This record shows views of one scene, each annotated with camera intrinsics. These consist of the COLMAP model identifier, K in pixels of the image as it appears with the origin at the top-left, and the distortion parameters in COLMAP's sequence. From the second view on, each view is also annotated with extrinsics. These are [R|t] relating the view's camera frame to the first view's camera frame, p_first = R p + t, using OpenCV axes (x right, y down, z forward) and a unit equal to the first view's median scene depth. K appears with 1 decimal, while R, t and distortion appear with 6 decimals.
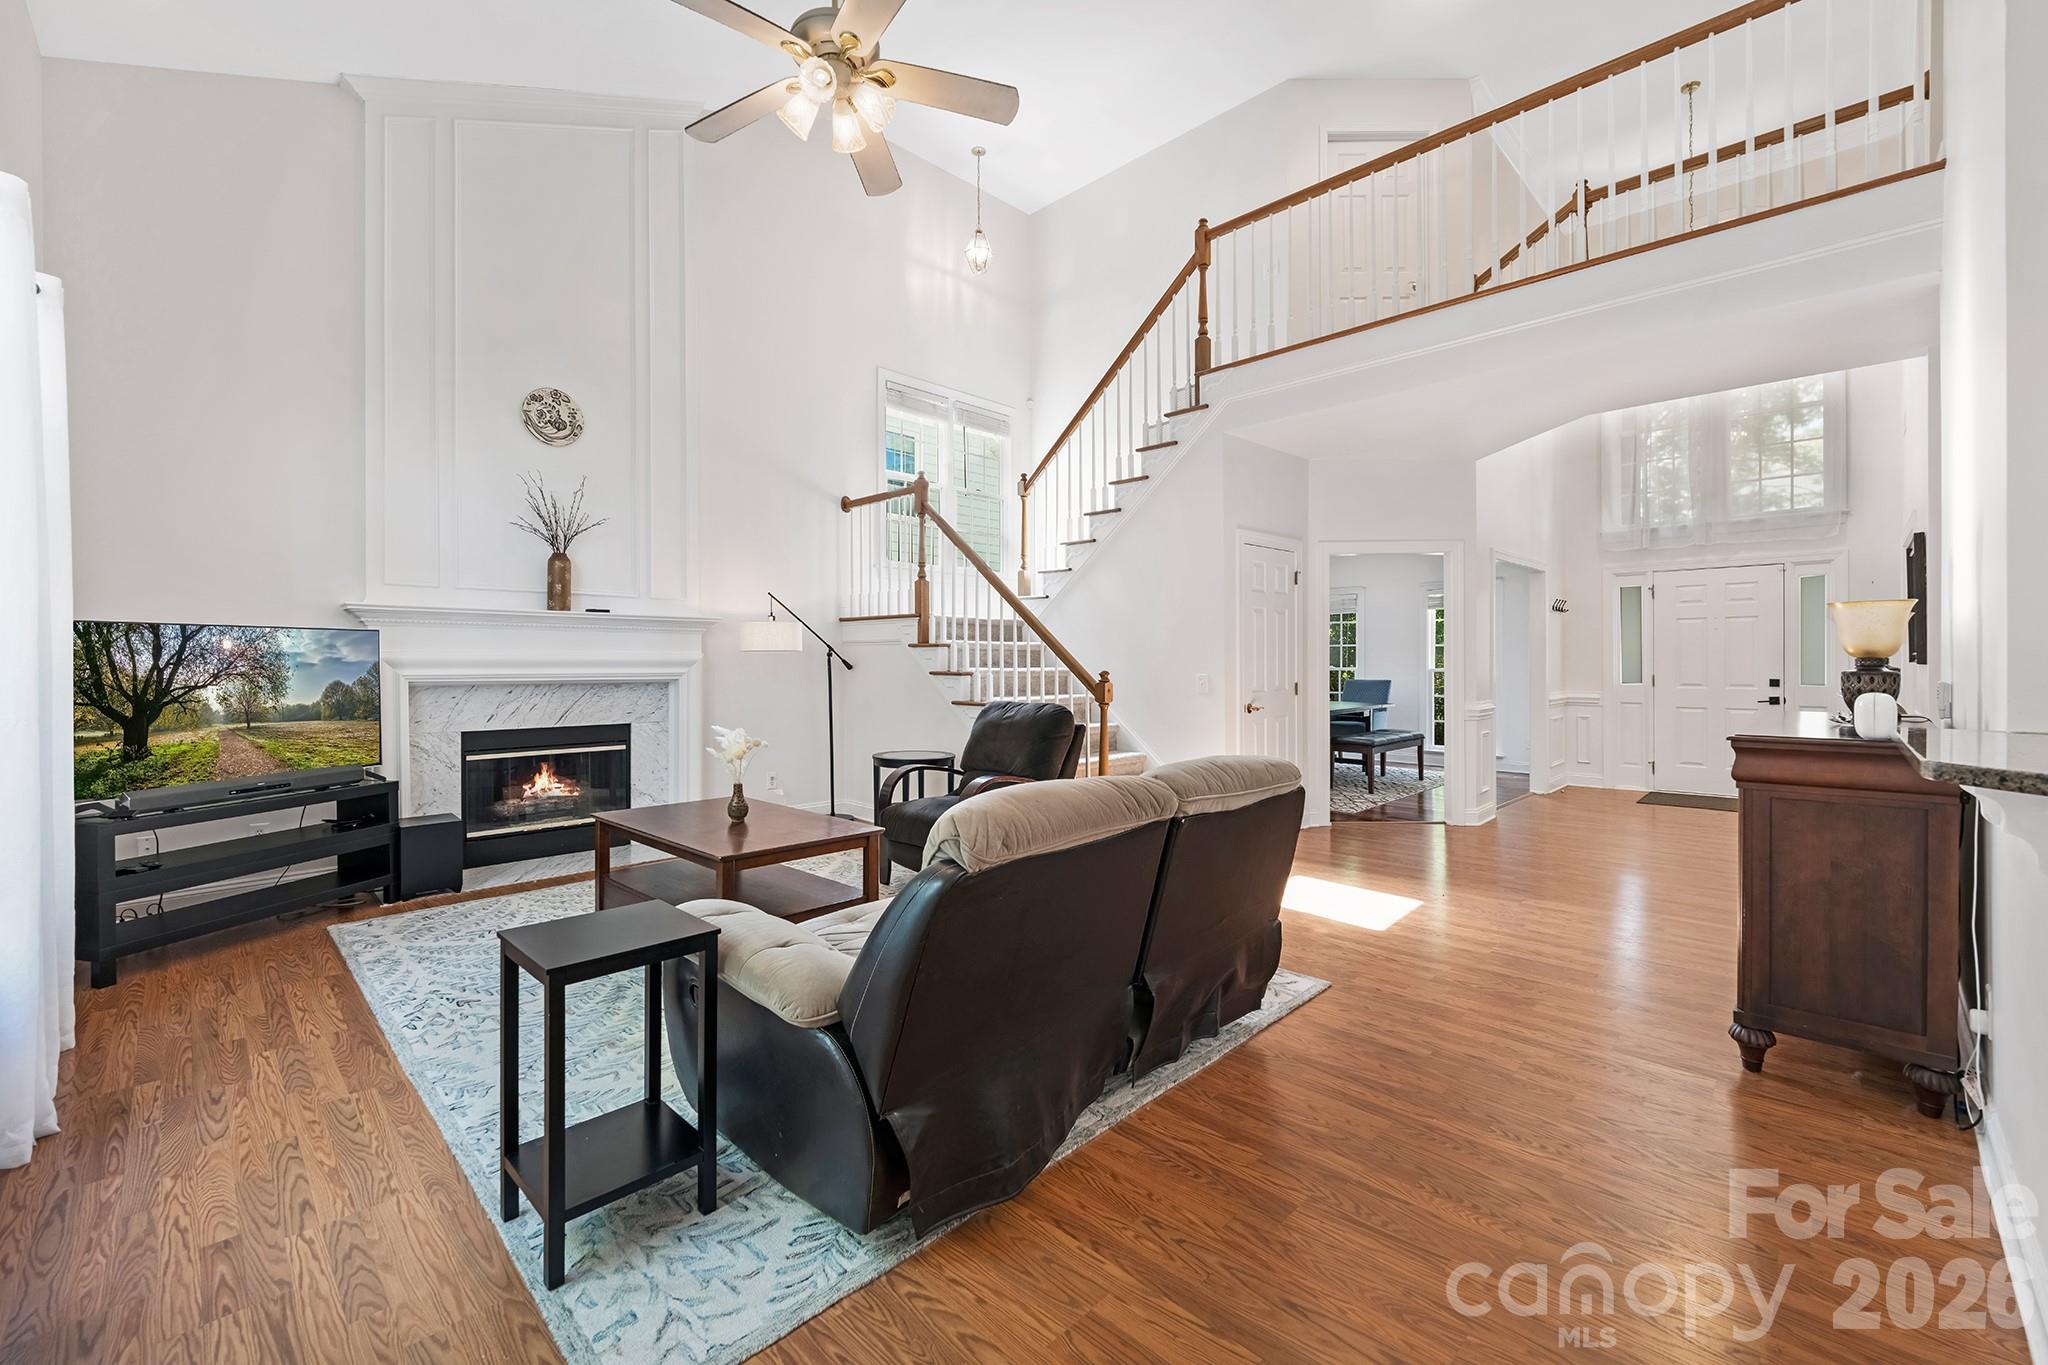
lens RADIAL K [[840.0, 0, 1023.4], [0, 840.0, 668.6], [0, 0, 1]] dist [-0.004877, -0.000396]
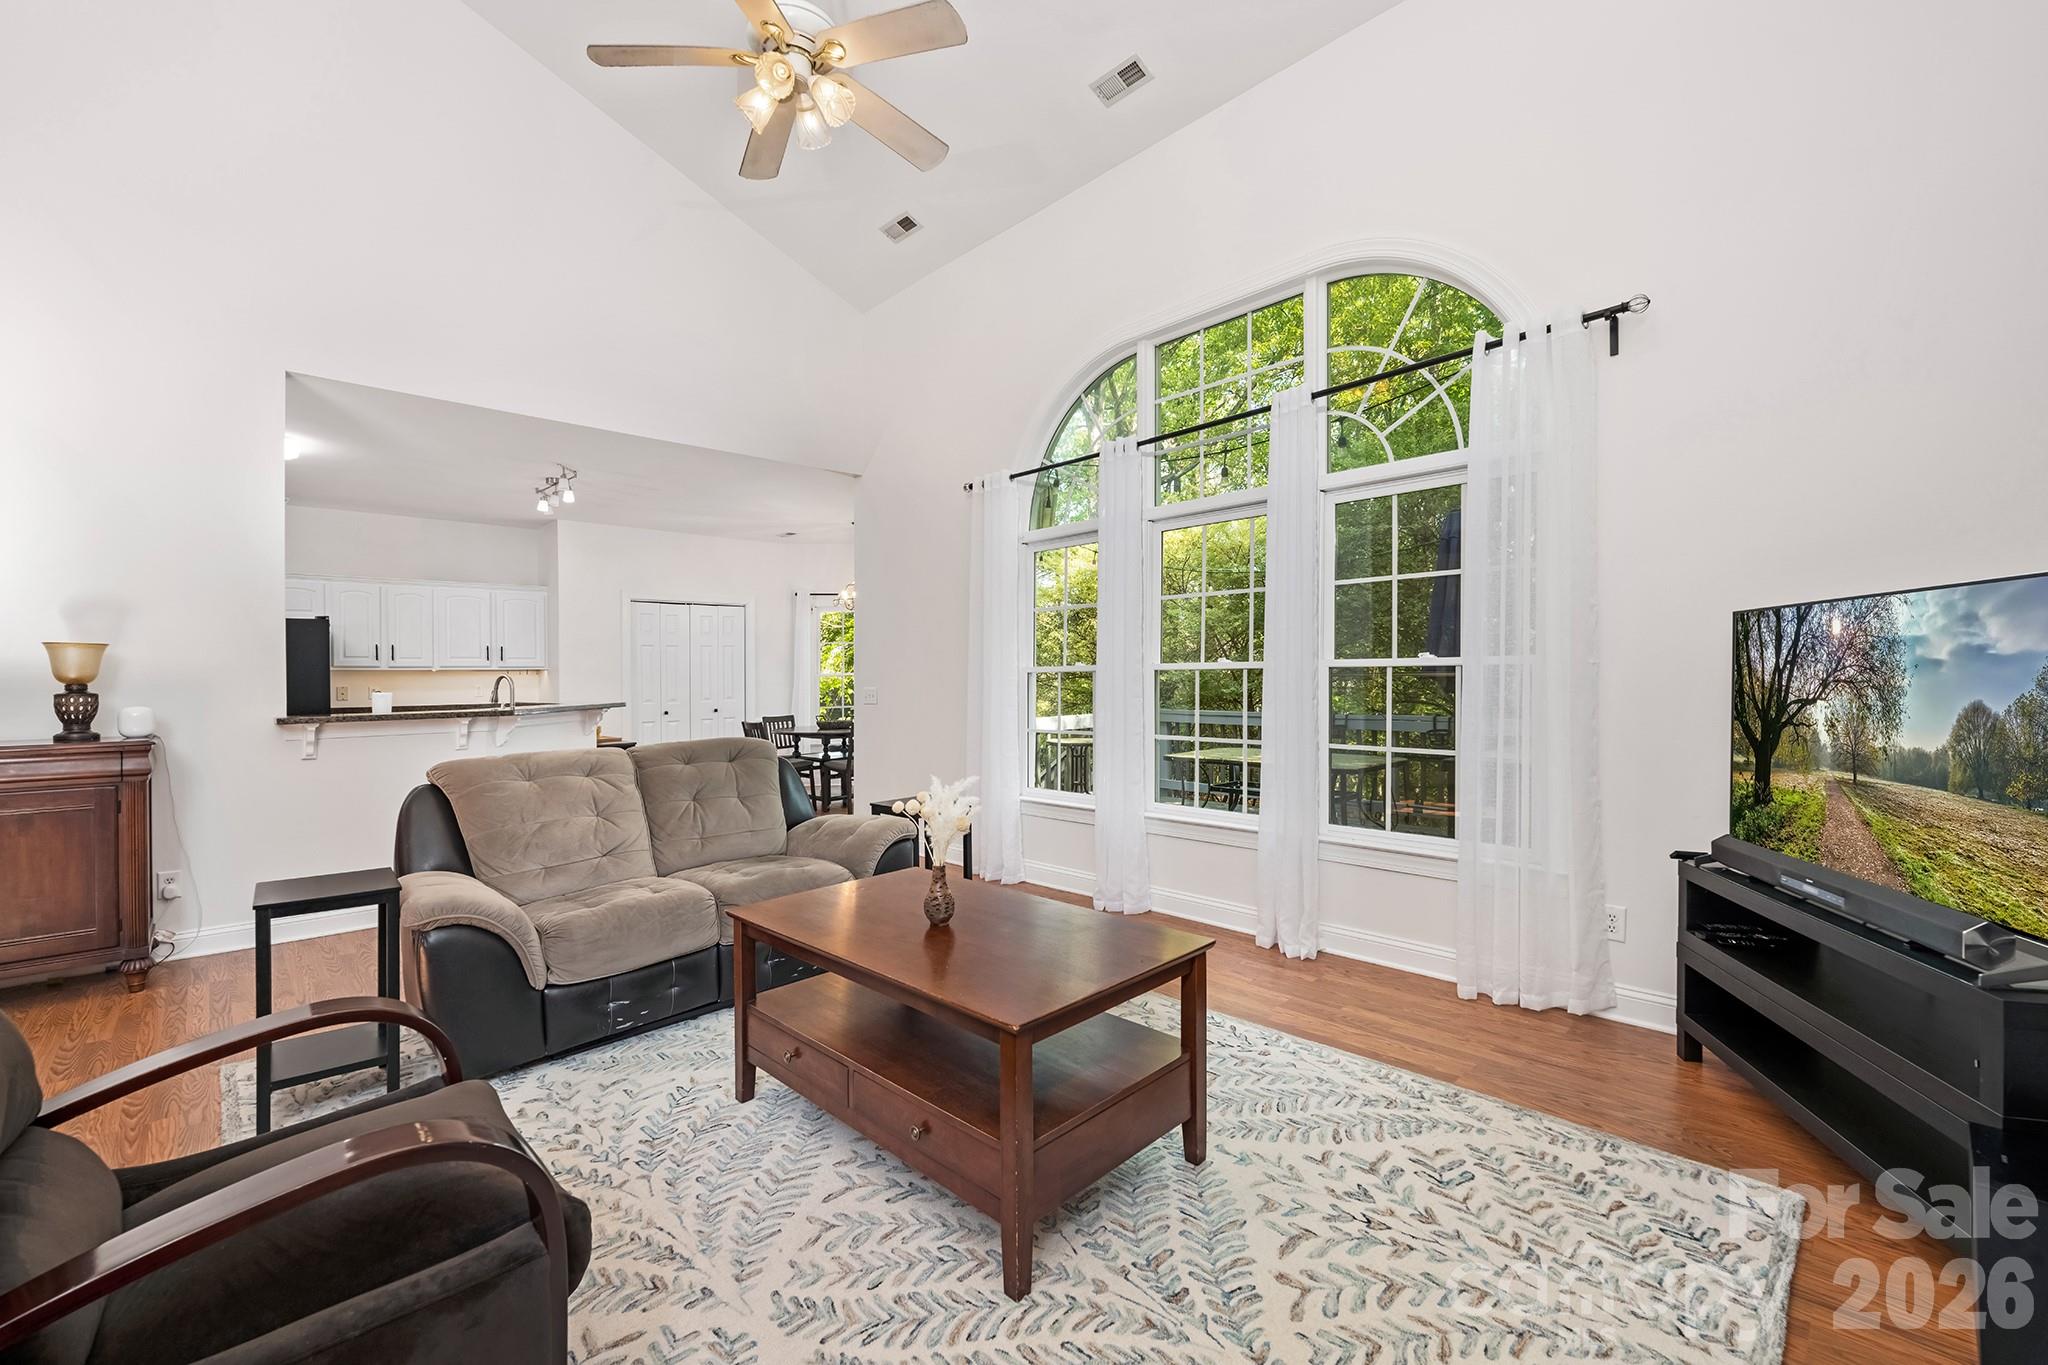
lens RADIAL K [[840.0, 0, 1023.4], [0, 840.0, 668.6], [0, 0, 1]] dist [-0.004877, -0.000396]
pose [[-0.999839, 0.005790, 0.016989, -0.307300], [0.005792, 0.999983, 0.000081, -0.003844], [-0.016989, 0.000179, -0.999856, 1.196549]]
